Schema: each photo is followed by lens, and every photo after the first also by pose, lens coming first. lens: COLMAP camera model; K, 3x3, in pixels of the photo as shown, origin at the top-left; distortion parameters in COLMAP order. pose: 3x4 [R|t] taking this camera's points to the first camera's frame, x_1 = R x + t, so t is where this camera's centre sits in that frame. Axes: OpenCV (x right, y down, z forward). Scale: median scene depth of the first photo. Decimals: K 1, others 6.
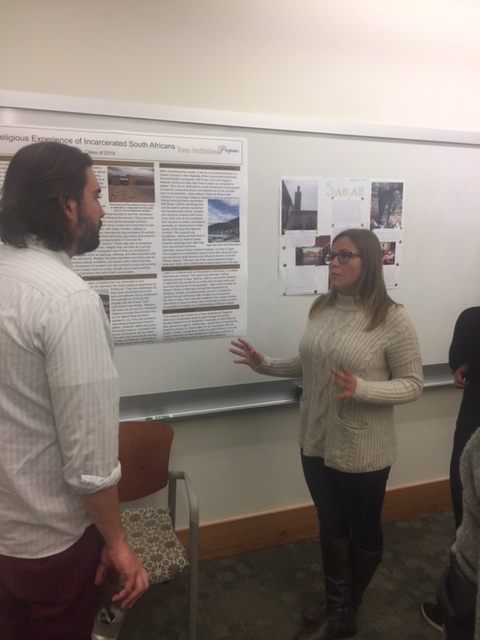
lens RADIAL K [[549.3, 0, 243.4], [0, 549.3, 316.9], [0, 0, 1]] dist [0.079364, -0.110709]
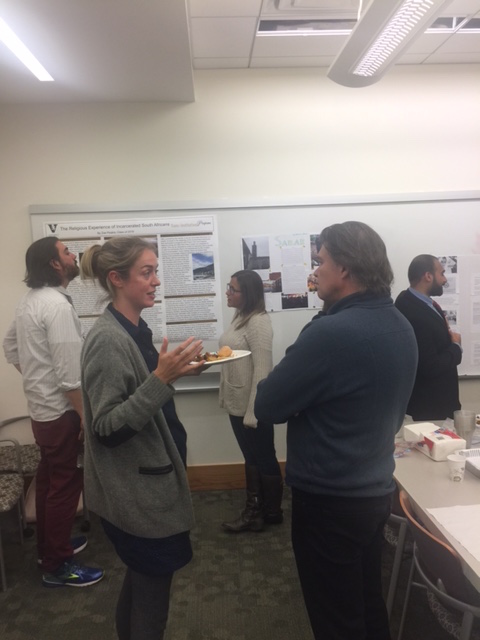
lens RADIAL K [[549.3, 0, 235.6], [0, 549.3, 316.0], [0, 0, 1]] dist [0.079364, -0.110709]
pose [[0.959659, -0.020598, -0.280410, 0.500167], [0.002234, 0.997840, -0.065649, 0.074235], [0.281157, 0.062374, 0.957633, -0.492190]]
